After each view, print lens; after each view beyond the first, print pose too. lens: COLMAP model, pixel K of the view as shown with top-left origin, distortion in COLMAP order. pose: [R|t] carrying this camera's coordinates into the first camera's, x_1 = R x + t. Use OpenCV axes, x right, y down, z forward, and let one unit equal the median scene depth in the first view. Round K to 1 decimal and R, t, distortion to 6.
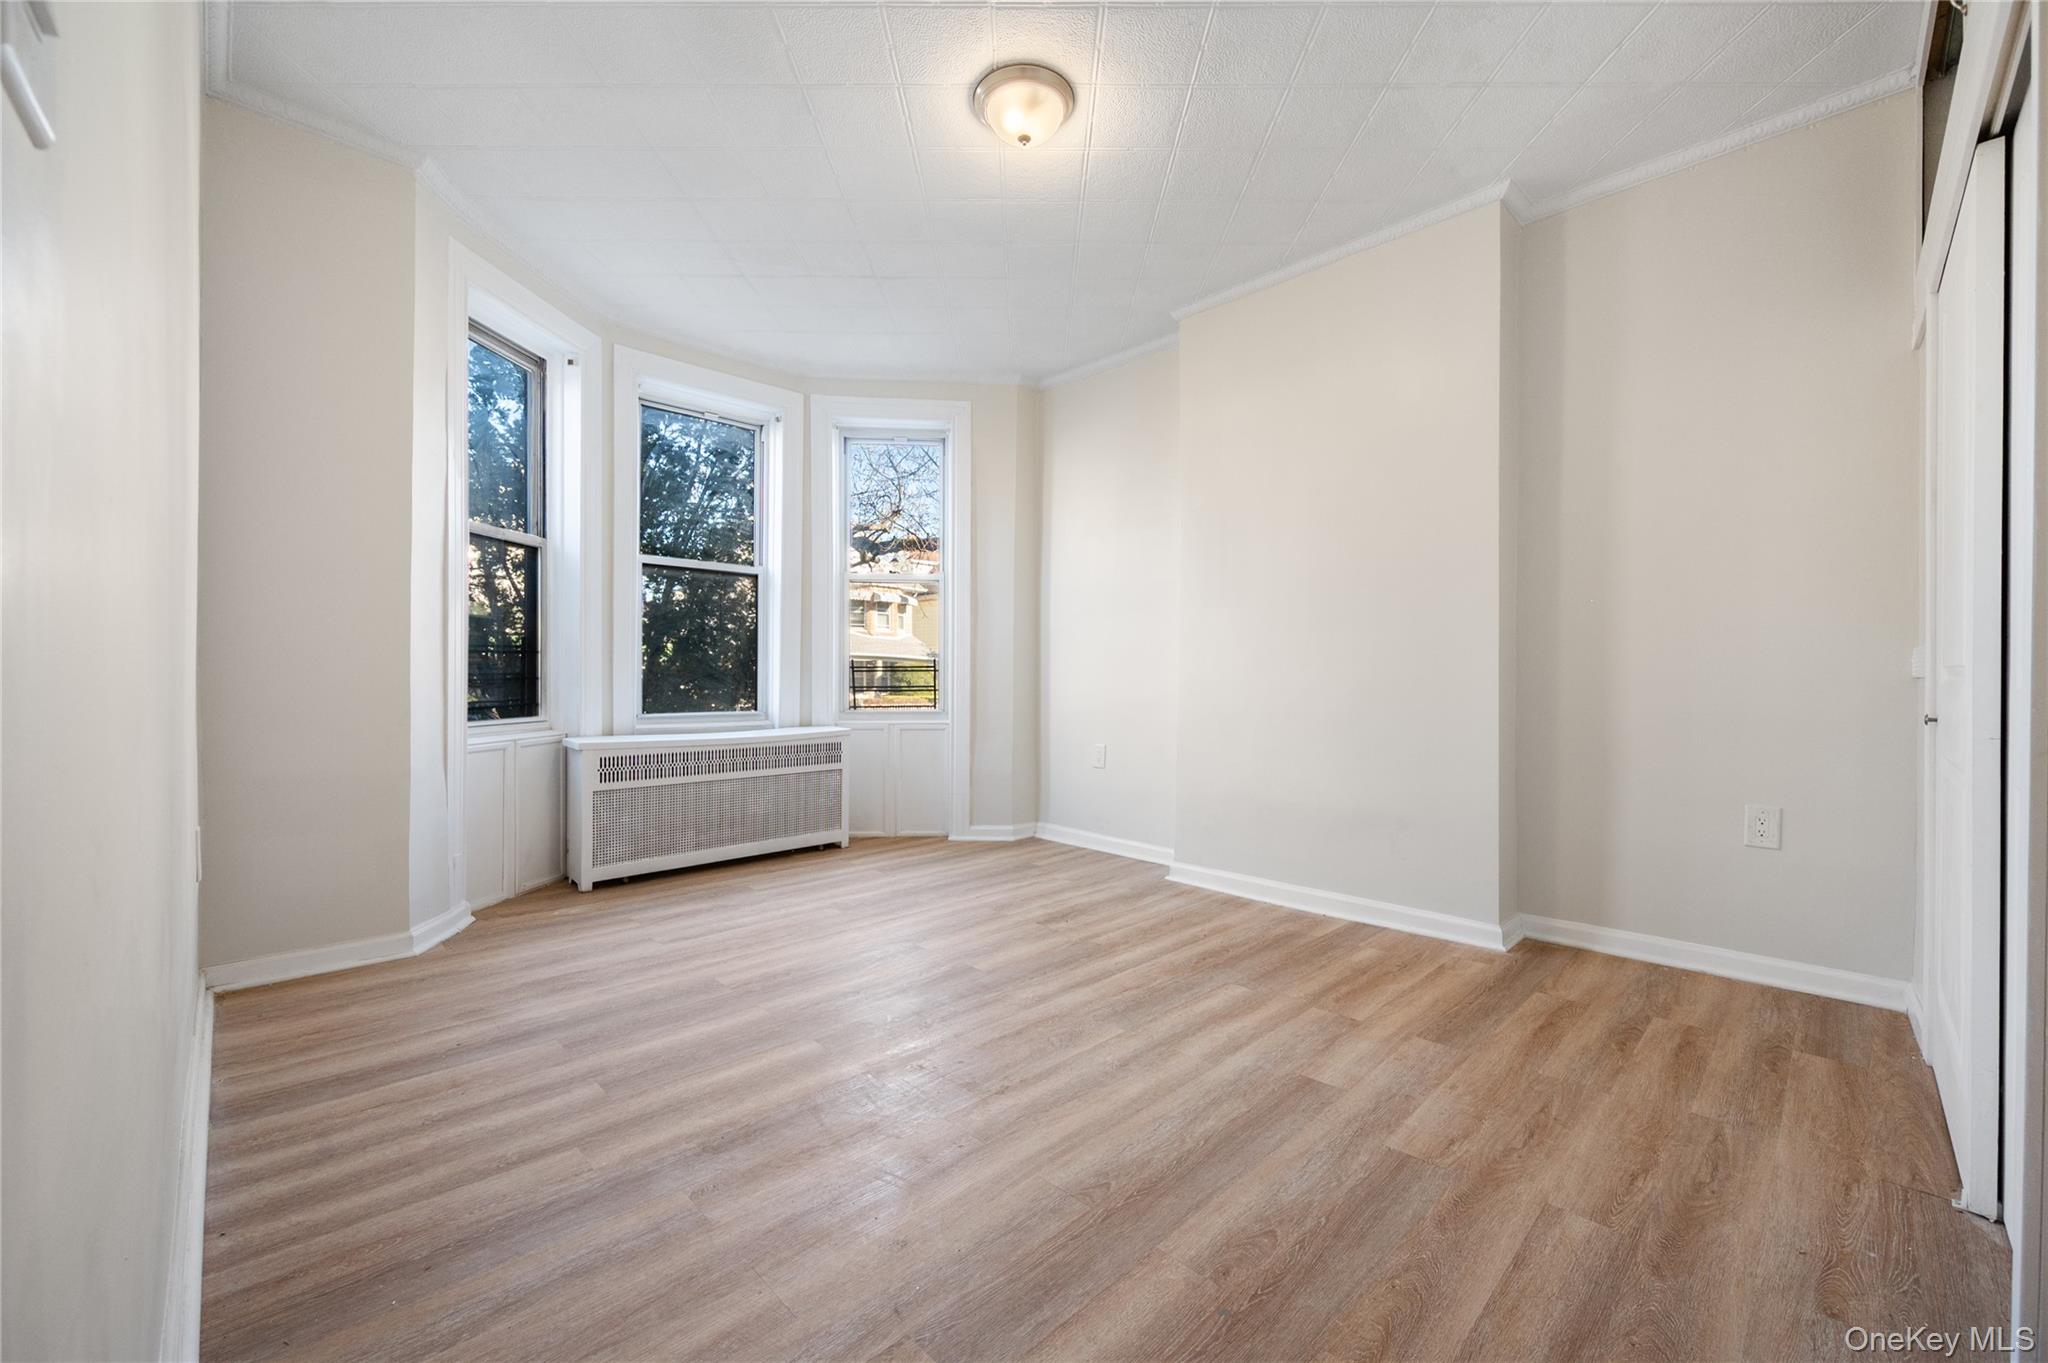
lens RADIAL K [[810.6, 0, 1024.0], [0, 810.6, 681.5], [0, 0, 1]] dist [-0.001155, -0.000231]
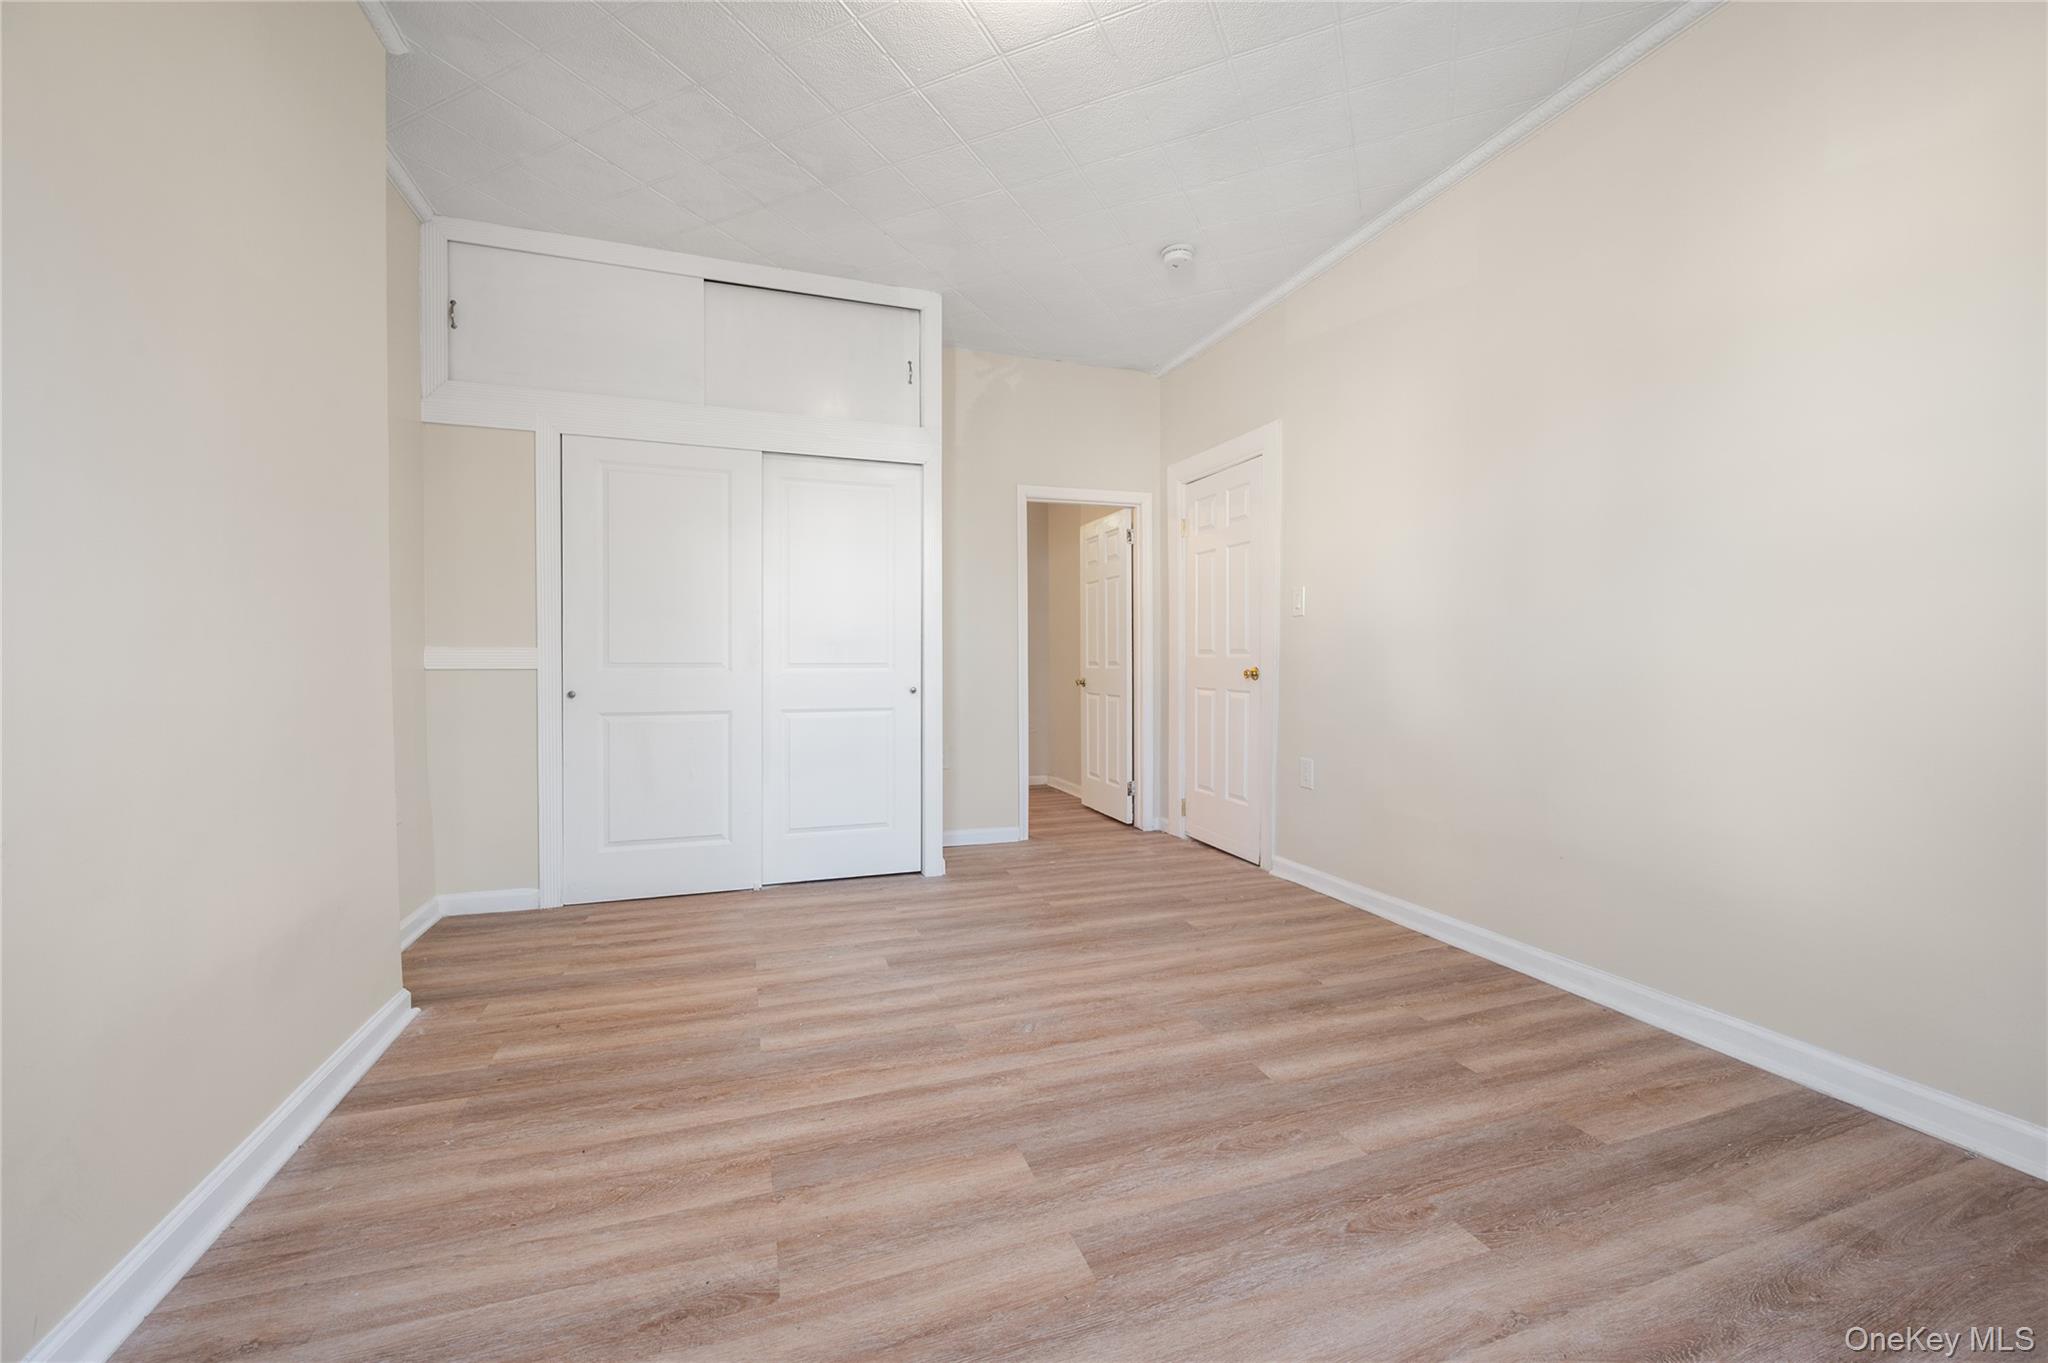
lens RADIAL K [[818.4, 0, 1021.2], [0, 818.4, 650.4], [0, 0, 1]] dist [-0.001381, -0.000571]
pose [[-0.905606, 0.001797, 0.424117, -0.257725], [-0.000508, 0.999986, -0.005323, -0.021261], [-0.424120, -0.005036, -0.905592, 1.269086]]
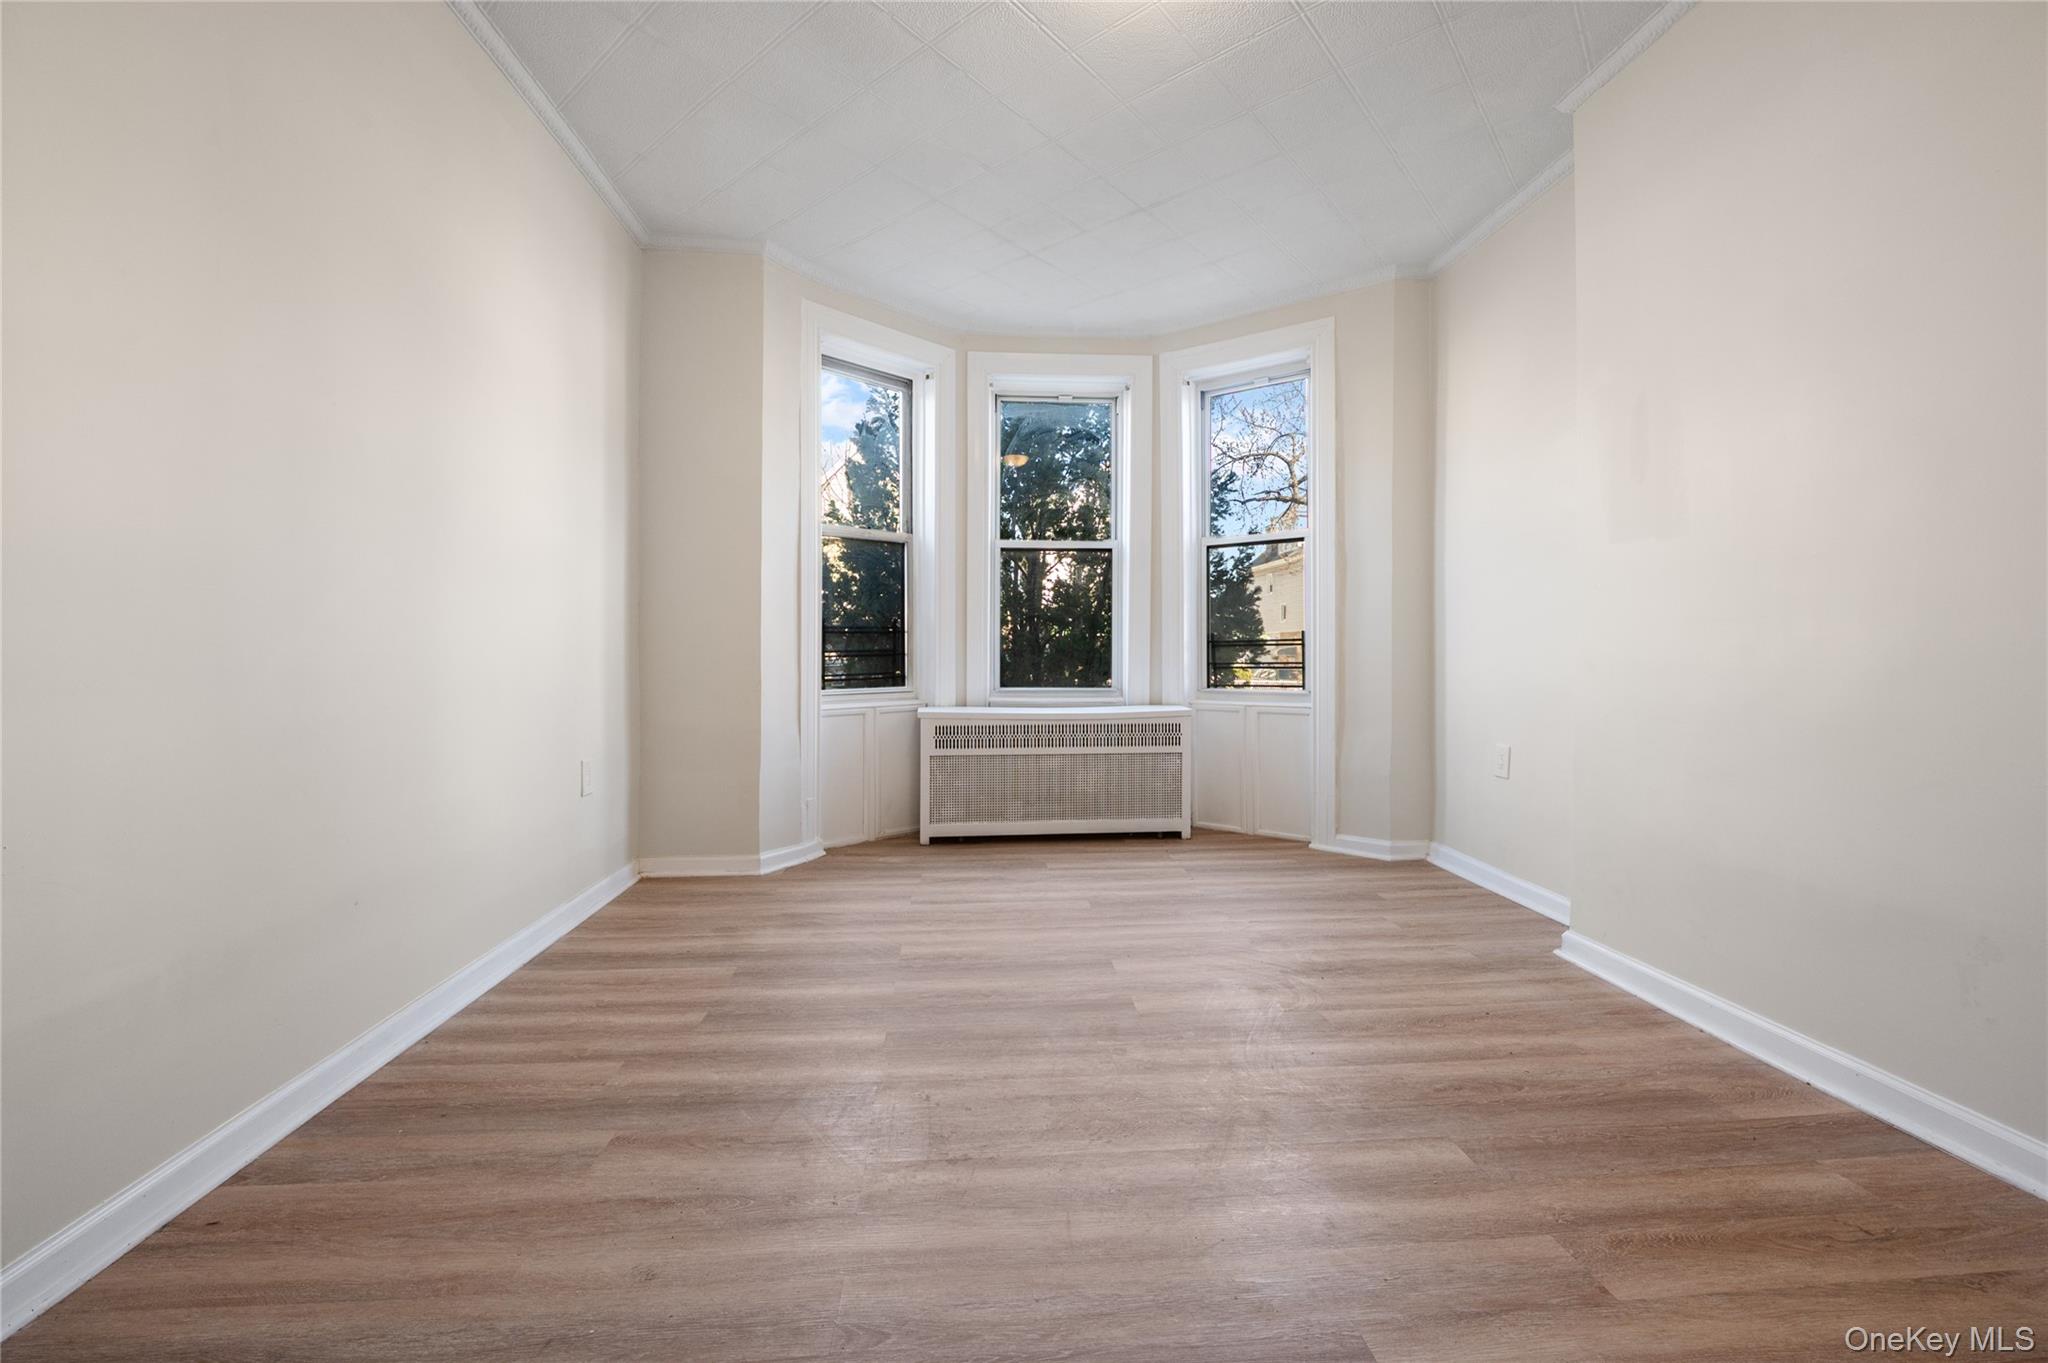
lens RADIAL K [[818.4, 0, 1021.2], [0, 818.4, 650.4], [0, 0, 1]] dist [-0.001381, -0.000571]
pose [[0.767032, -0.005917, -0.641581, 0.316081], [0.000691, 0.999965, -0.008396, -0.000567], [0.641608, 0.005997, 0.767009, 0.232345]]
